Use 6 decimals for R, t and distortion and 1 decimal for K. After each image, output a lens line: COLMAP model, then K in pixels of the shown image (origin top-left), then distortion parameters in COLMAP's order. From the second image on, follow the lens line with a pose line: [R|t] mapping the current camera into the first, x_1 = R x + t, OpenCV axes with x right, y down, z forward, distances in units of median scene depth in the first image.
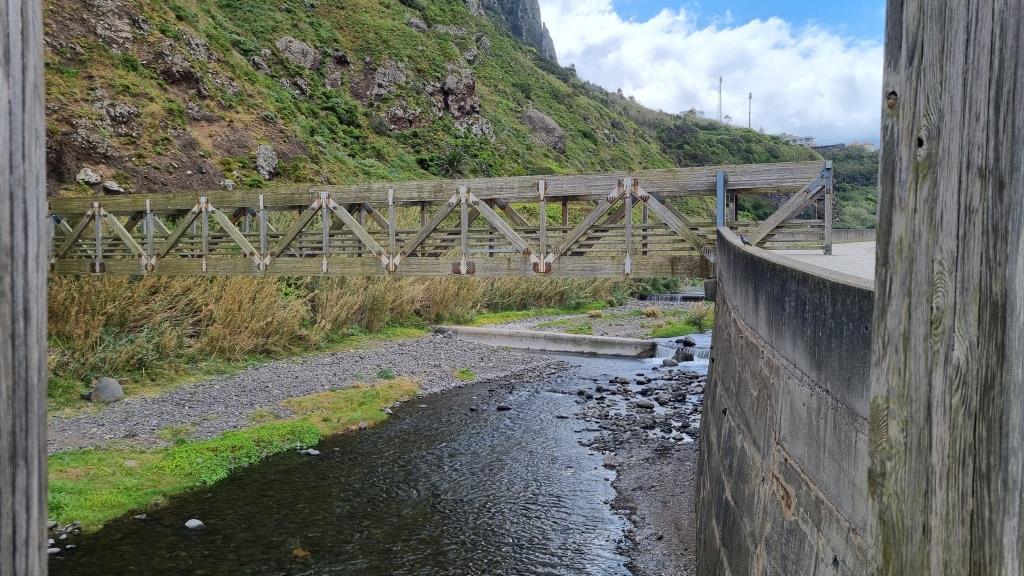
lens RADIAL K [[754.7, 0, 511.4], [0, 754.7, 289.0], [0, 0, 1]] dist [0.038795, 0.000831]
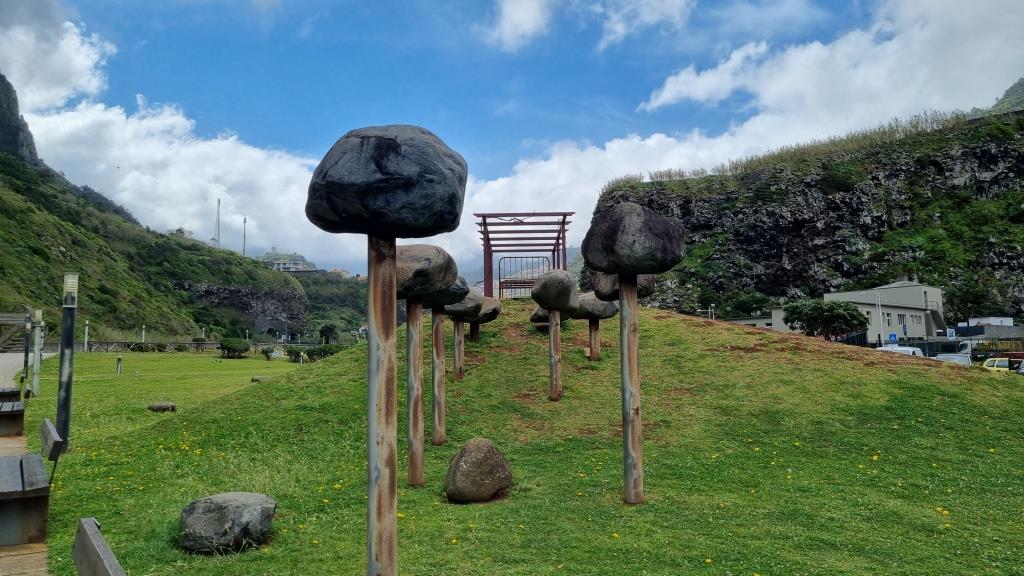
lens RADIAL K [[754.7, 0, 512.5], [0, 754.7, 289.0], [0, 0, 1]] dist [0.038795, 0.000831]
pose [[0.819627, 0.054225, 0.570326, 0.021417], [0.030419, 0.989987, -0.137842, 0.008257], [-0.572090, 0.130328, 0.809770, -0.134538]]
